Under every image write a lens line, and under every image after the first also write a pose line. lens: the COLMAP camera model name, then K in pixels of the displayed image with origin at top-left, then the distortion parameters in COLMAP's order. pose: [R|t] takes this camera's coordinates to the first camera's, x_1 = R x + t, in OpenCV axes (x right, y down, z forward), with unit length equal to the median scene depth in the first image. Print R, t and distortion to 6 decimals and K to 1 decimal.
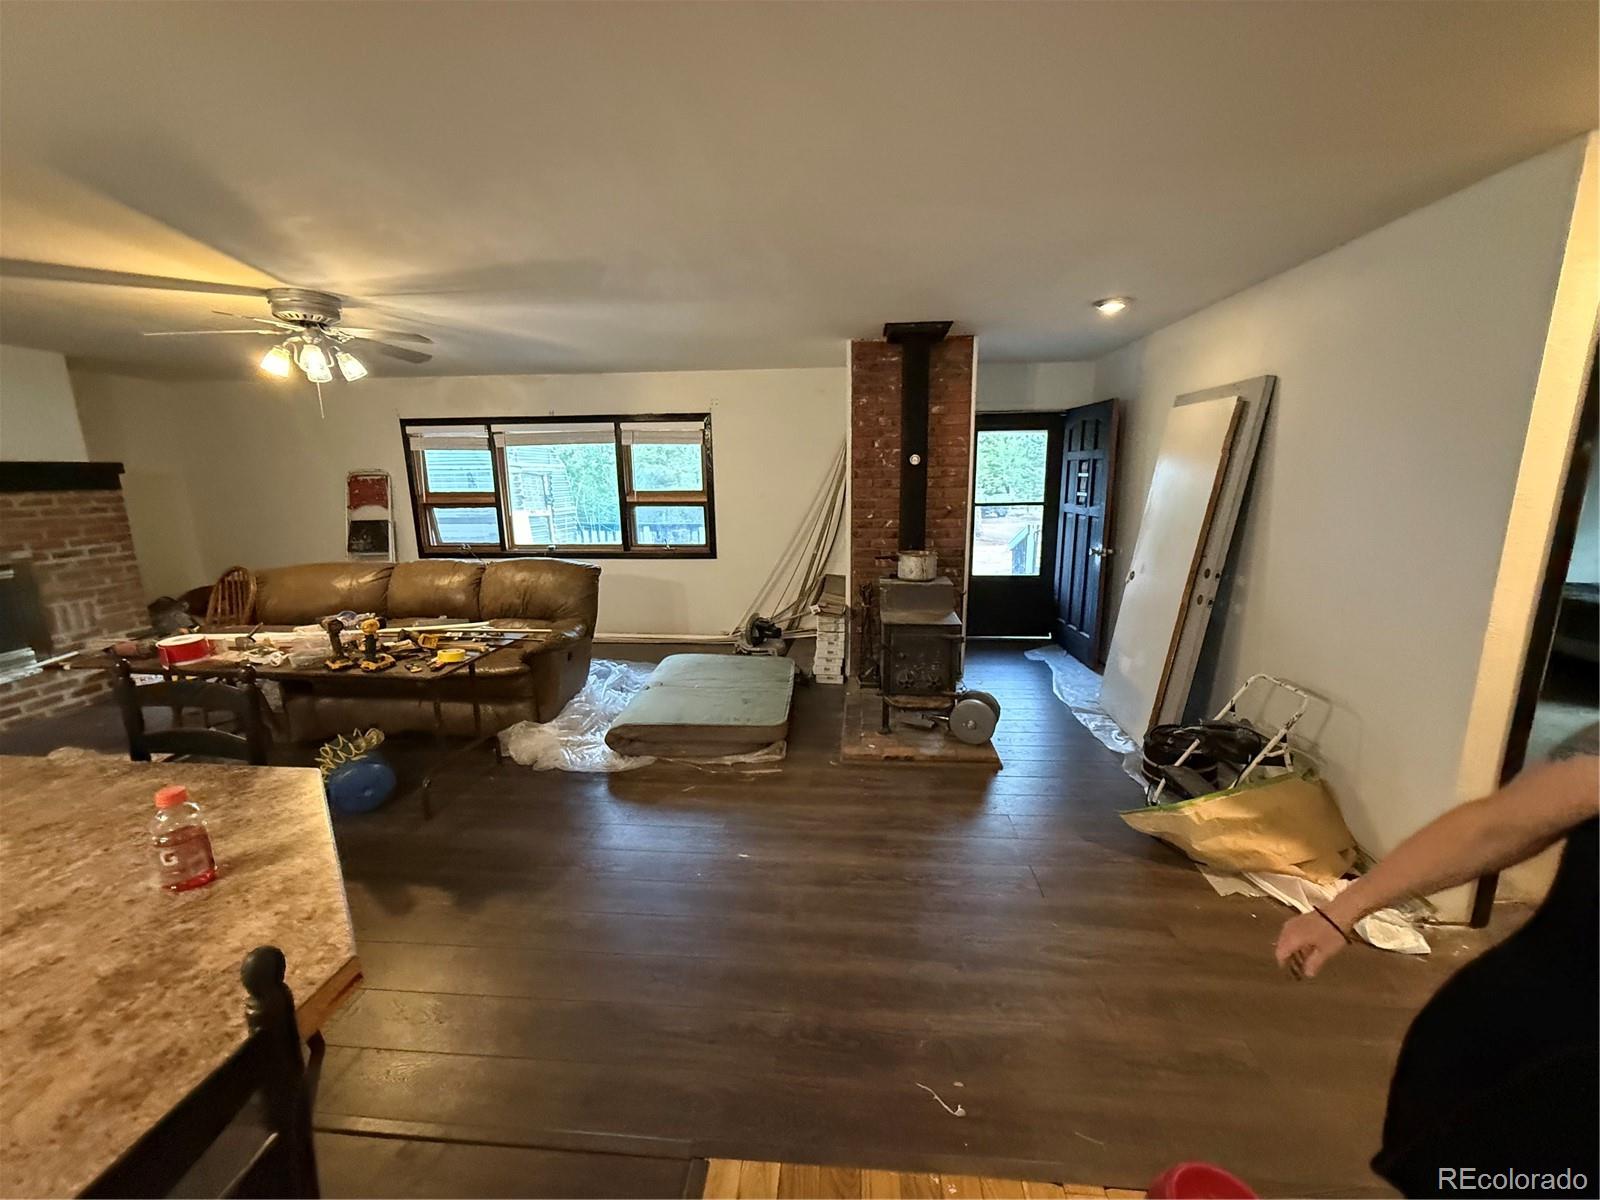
lens RADIAL K [[634.6, 0, 802.1], [0, 634.6, 605.2], [0, 0, 1]] dist [-0.002295, 0.000216]
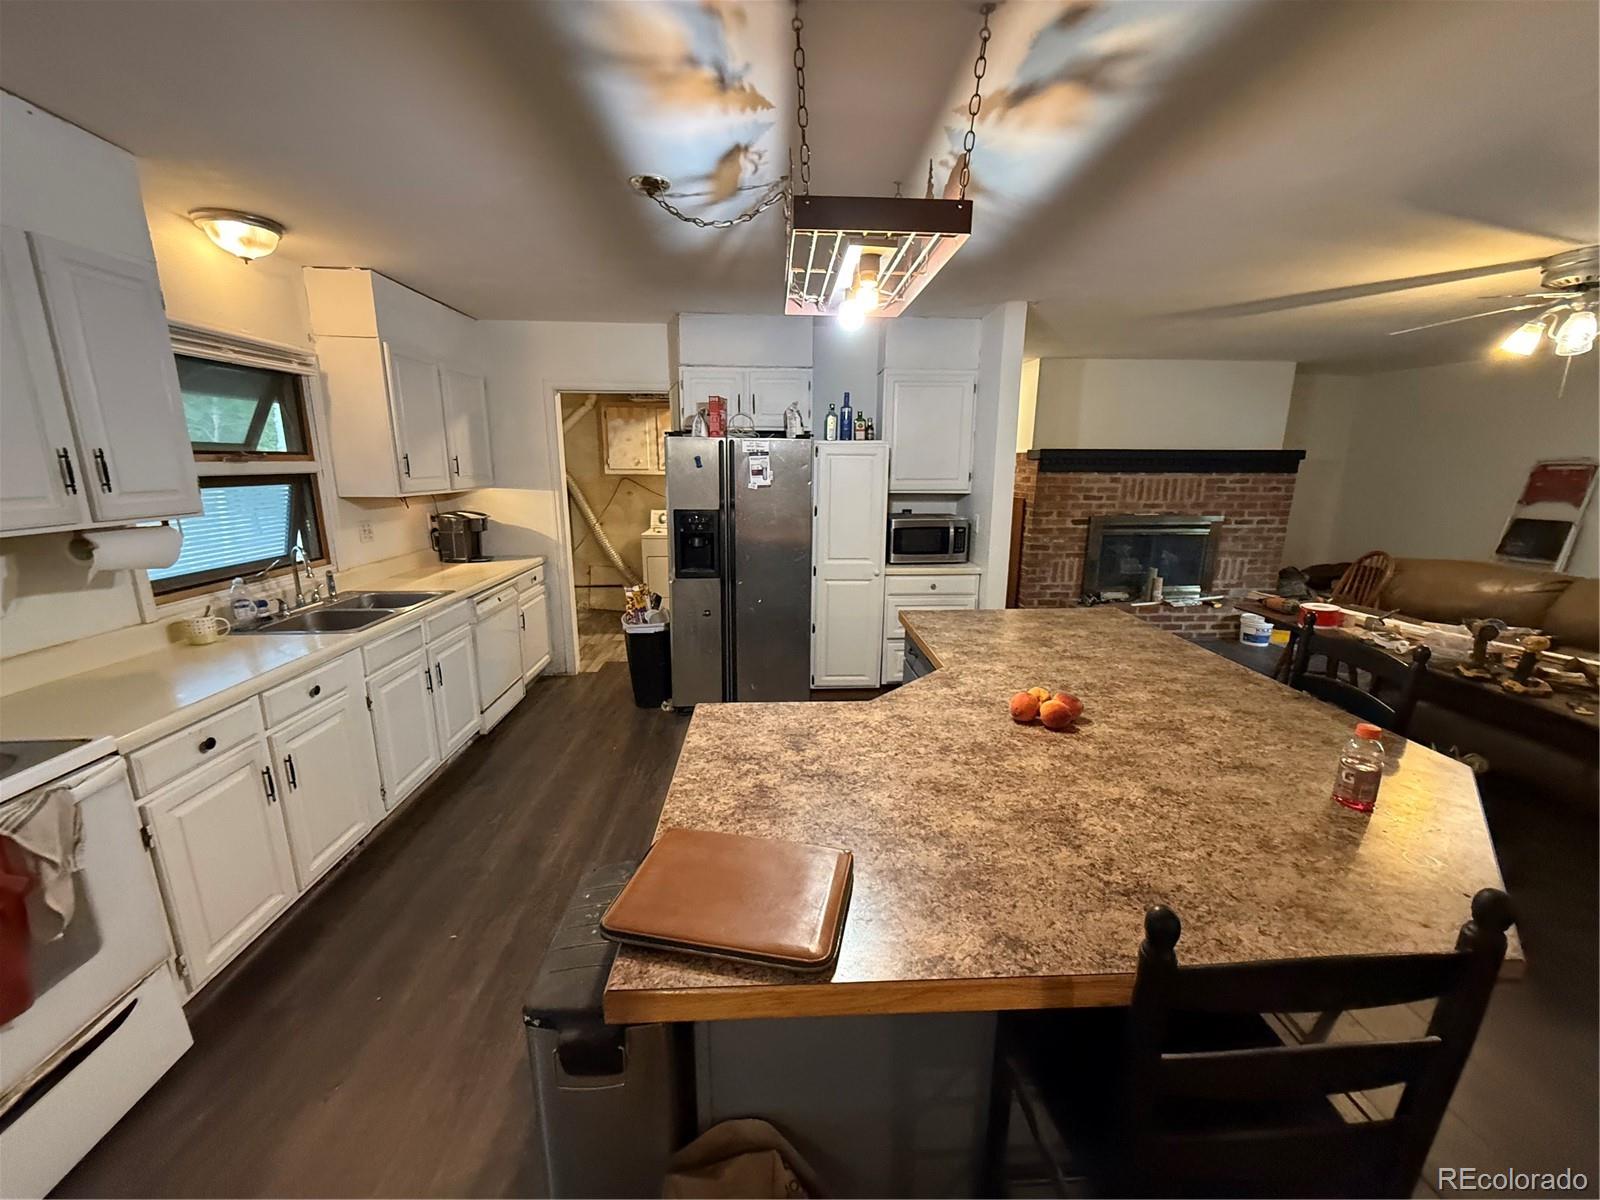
lens RADIAL K [[634.6, 0, 802.1], [0, 634.6, 605.2], [0, 0, 1]] dist [-0.002295, 0.000216]
pose [[0.144691, 0.231690, -0.961969, -0.013961], [-0.211301, 0.957008, 0.198713, 0.018376], [0.966652, 0.174513, 0.187426, -0.096404]]
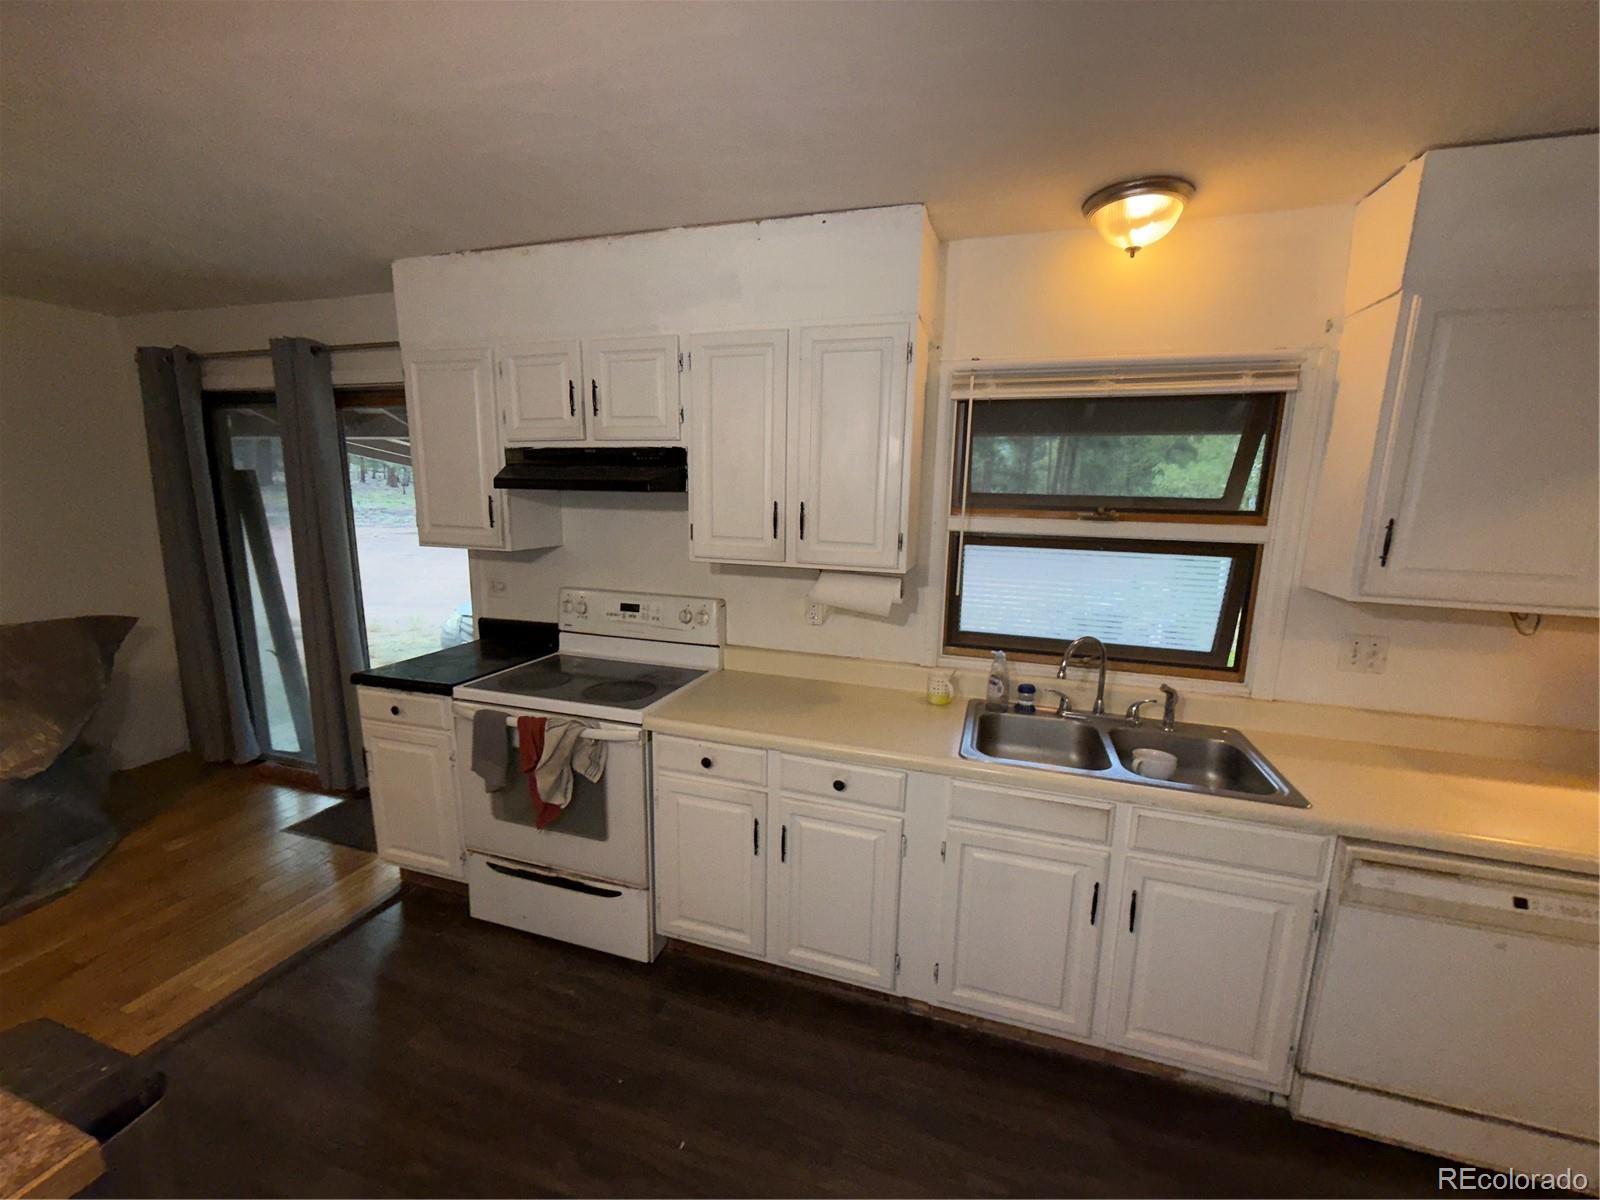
lens RADIAL K [[634.6, 0, 802.1], [0, 634.6, 605.2], [0, 0, 1]] dist [-0.002295, 0.000216]
pose [[-0.977050, -0.049794, 0.207107, -1.479058], [0.031156, 0.928430, 0.370199, -0.041674], [-0.210718, 0.368156, -0.905571, 0.101430]]
